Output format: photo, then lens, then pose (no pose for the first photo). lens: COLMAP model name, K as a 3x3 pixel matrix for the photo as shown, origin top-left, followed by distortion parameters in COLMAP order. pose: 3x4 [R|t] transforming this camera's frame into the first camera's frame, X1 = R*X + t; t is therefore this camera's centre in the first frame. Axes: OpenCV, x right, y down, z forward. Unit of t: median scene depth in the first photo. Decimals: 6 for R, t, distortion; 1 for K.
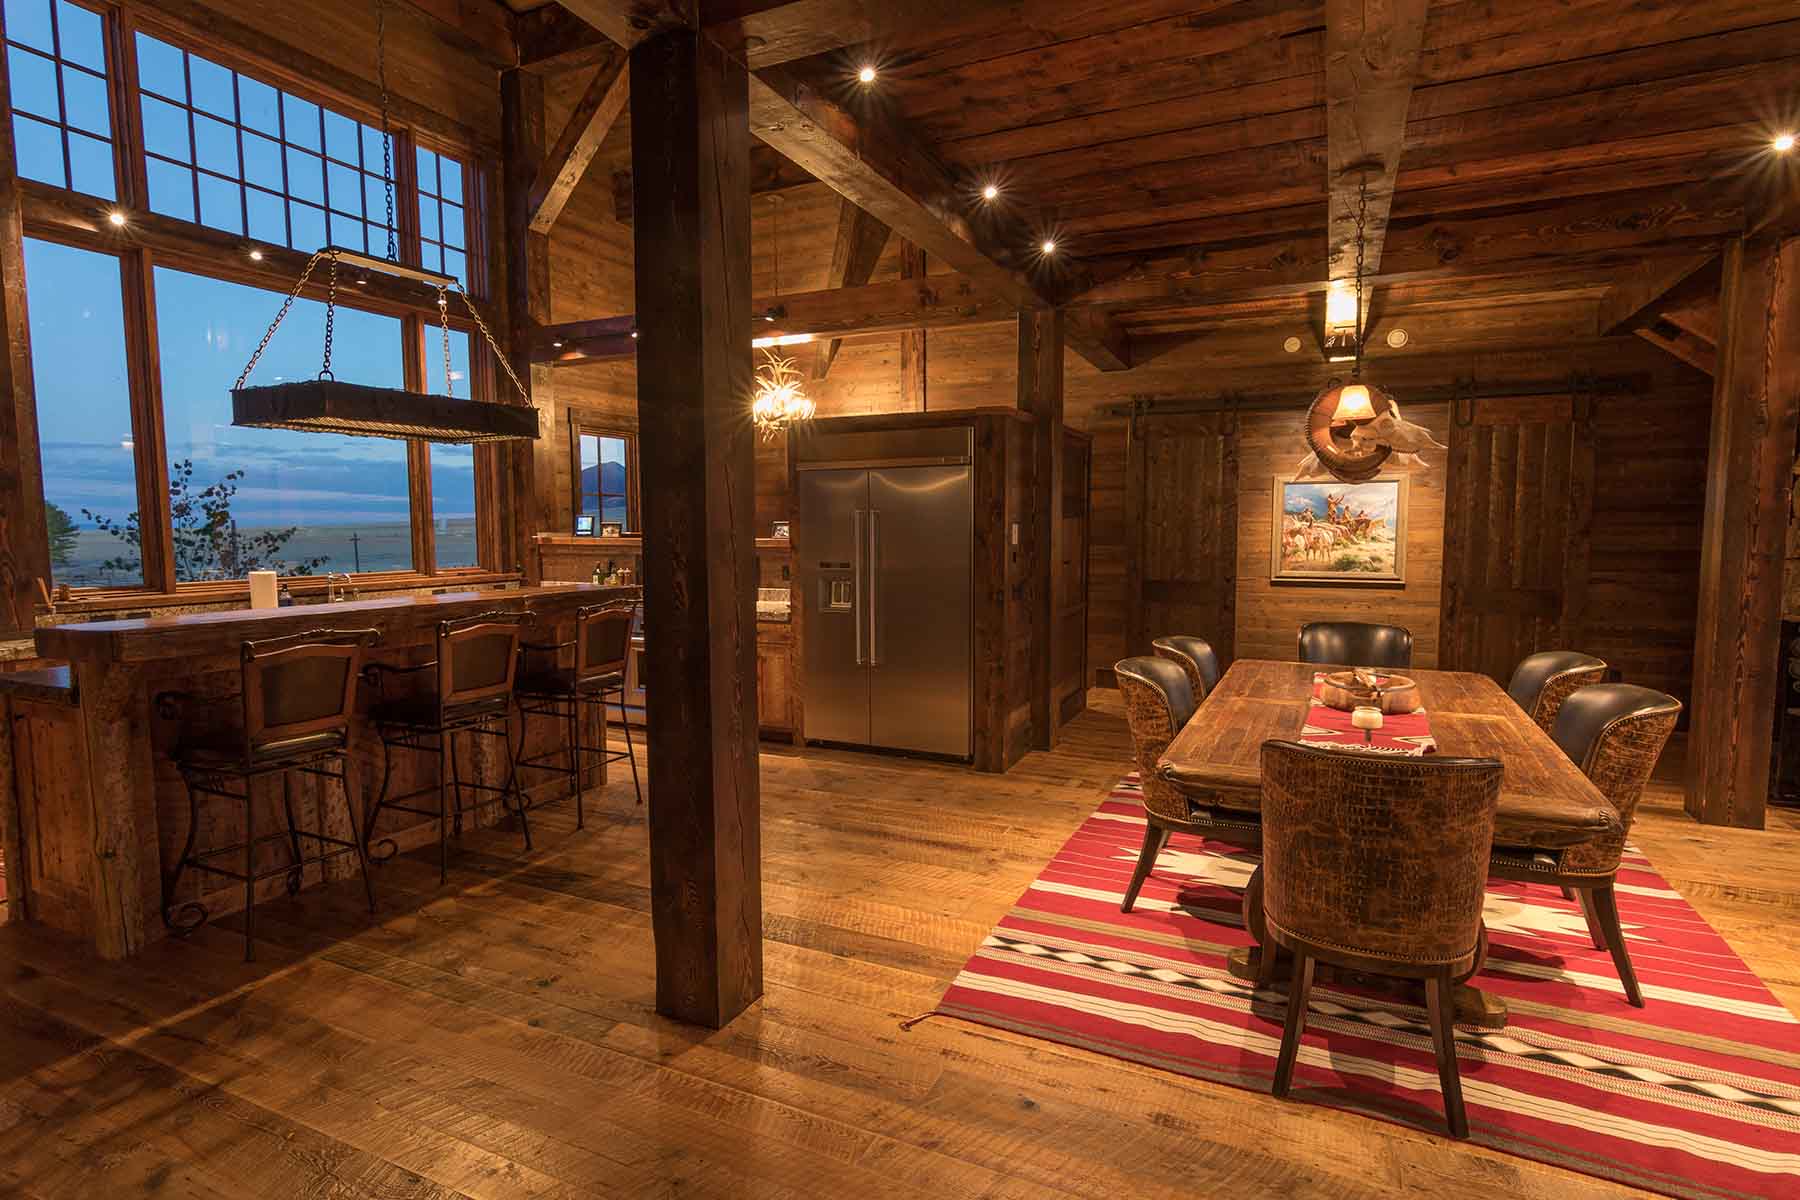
lens RADIAL K [[900.3, 0, 900.6], [0, 900.3, 603.0], [0, 0, 1]] dist [-0.003265, 0.001177]
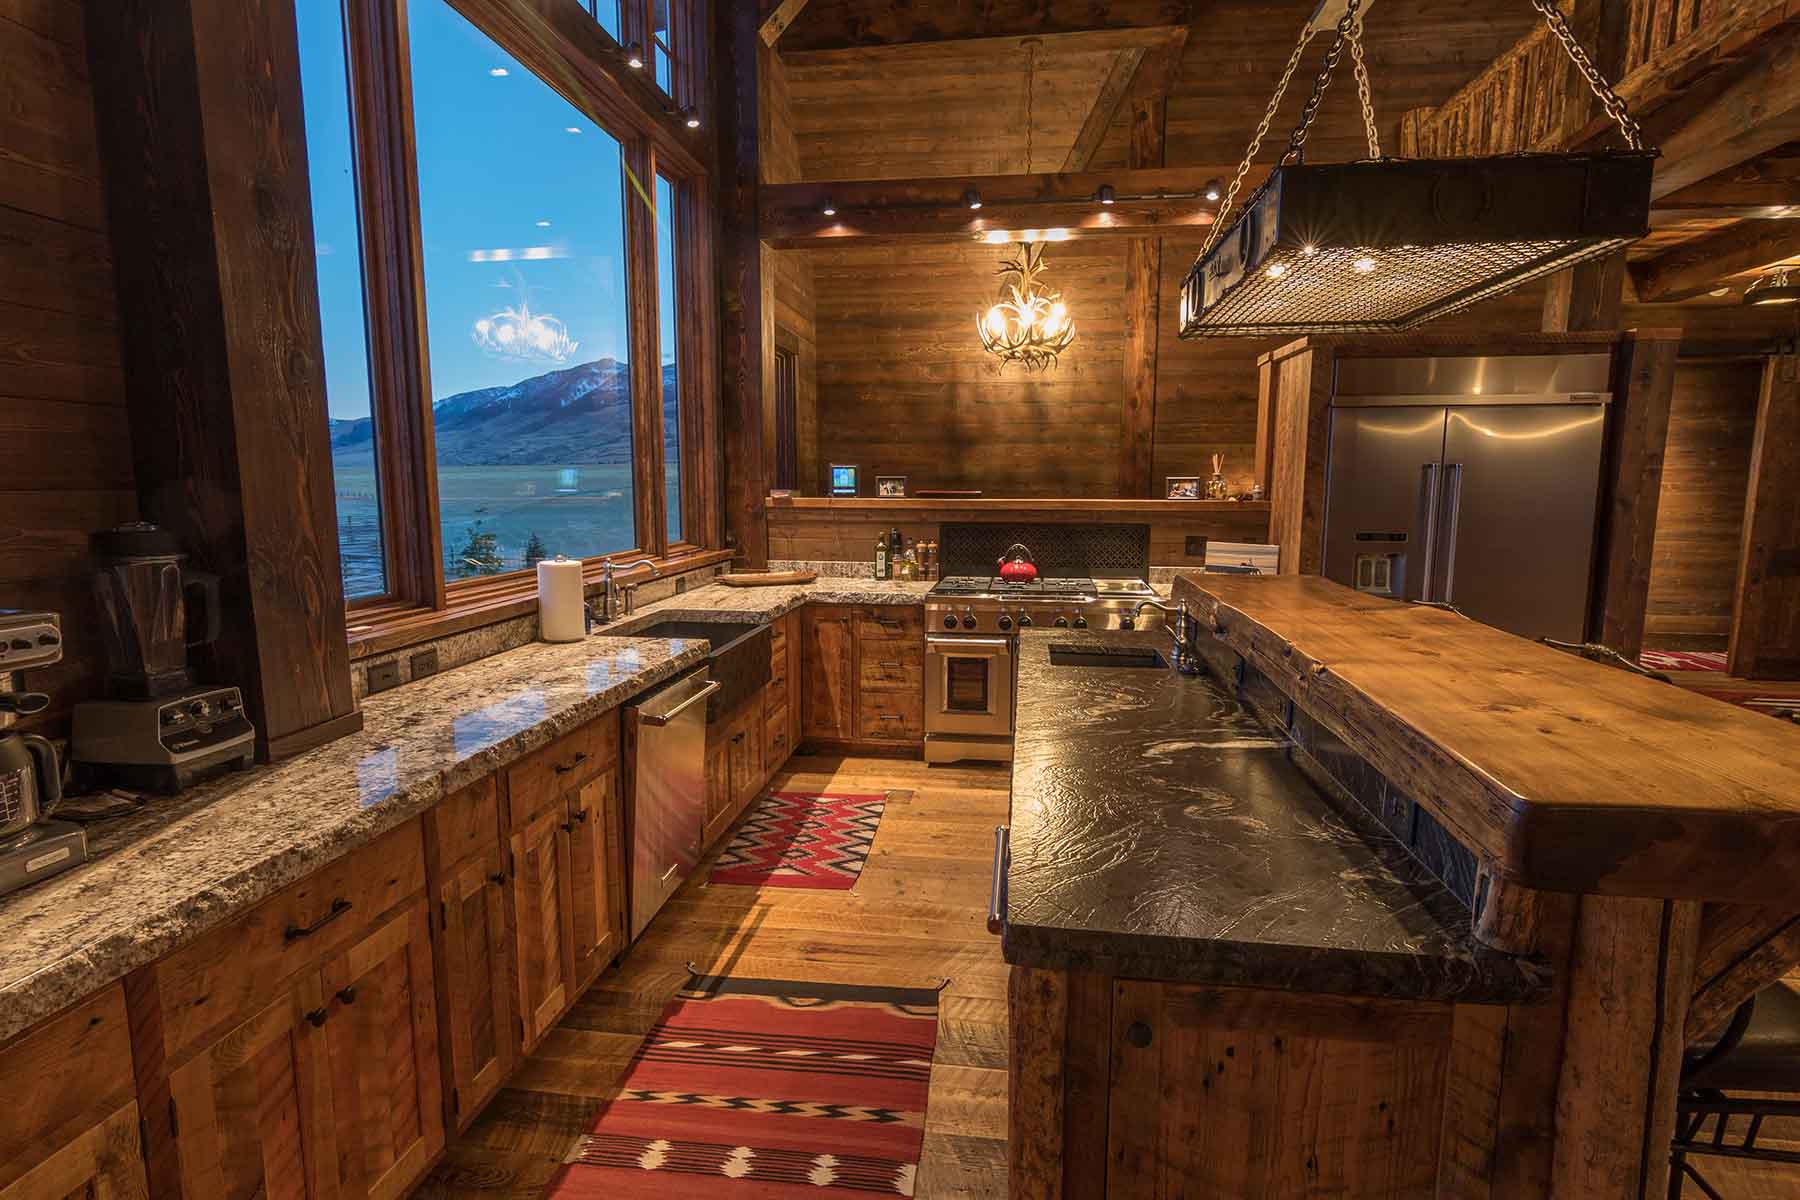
lens RADIAL K [[900.3, 0, 900.6], [0, 900.3, 603.0], [0, 0, 1]] dist [-0.003265, 0.001177]
pose [[0.956122, -0.033326, 0.291067, -0.528797], [0.019171, 0.998497, 0.051352, -0.026221], [-0.292340, -0.043519, 0.955324, 0.318135]]
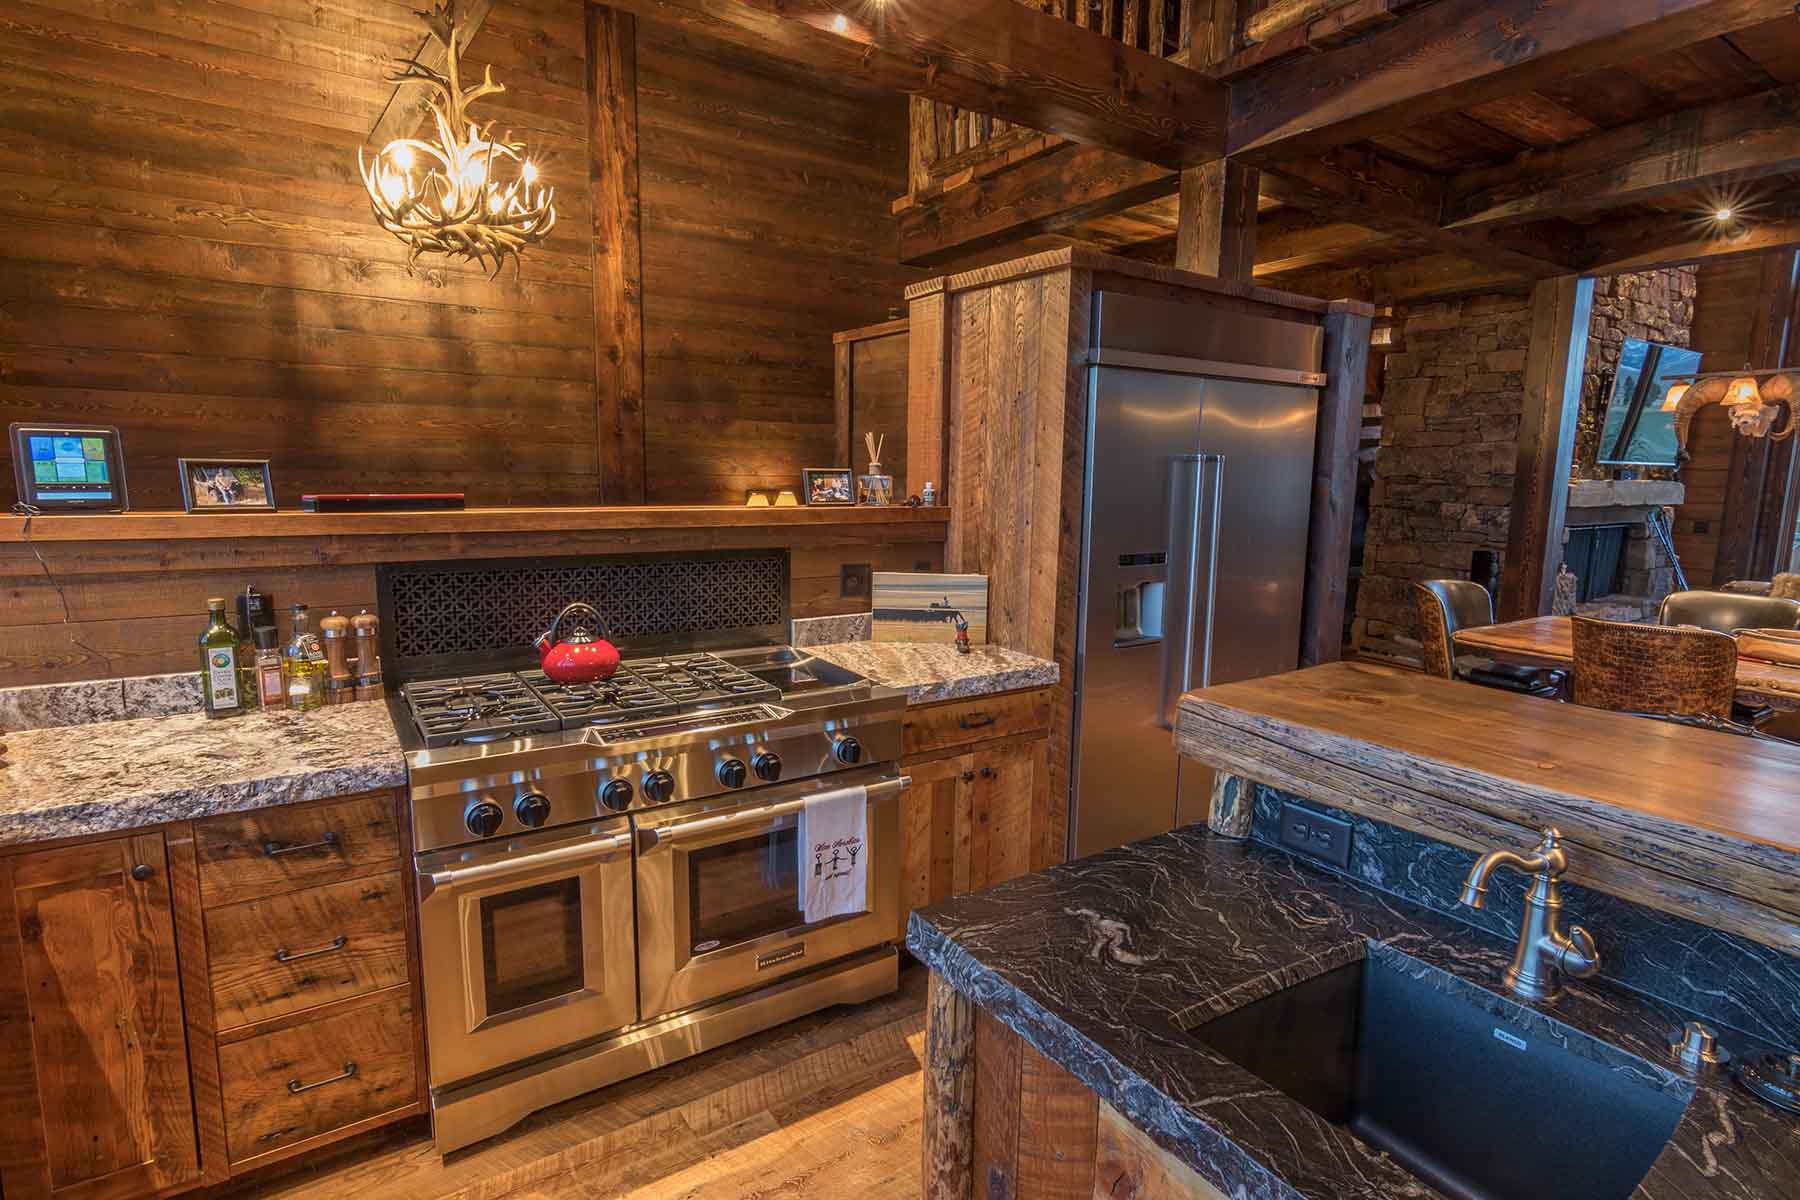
lens RADIAL K [[900.3, 0, 900.6], [0, 900.3, 603.0], [0, 0, 1]] dist [-0.003265, 0.001177]
pose [[0.518644, -0.113559, 0.847416, -0.463502], [0.057468, 0.993529, 0.097967, -0.059628], [-0.853057, -0.002110, 0.521814, 0.669156]]
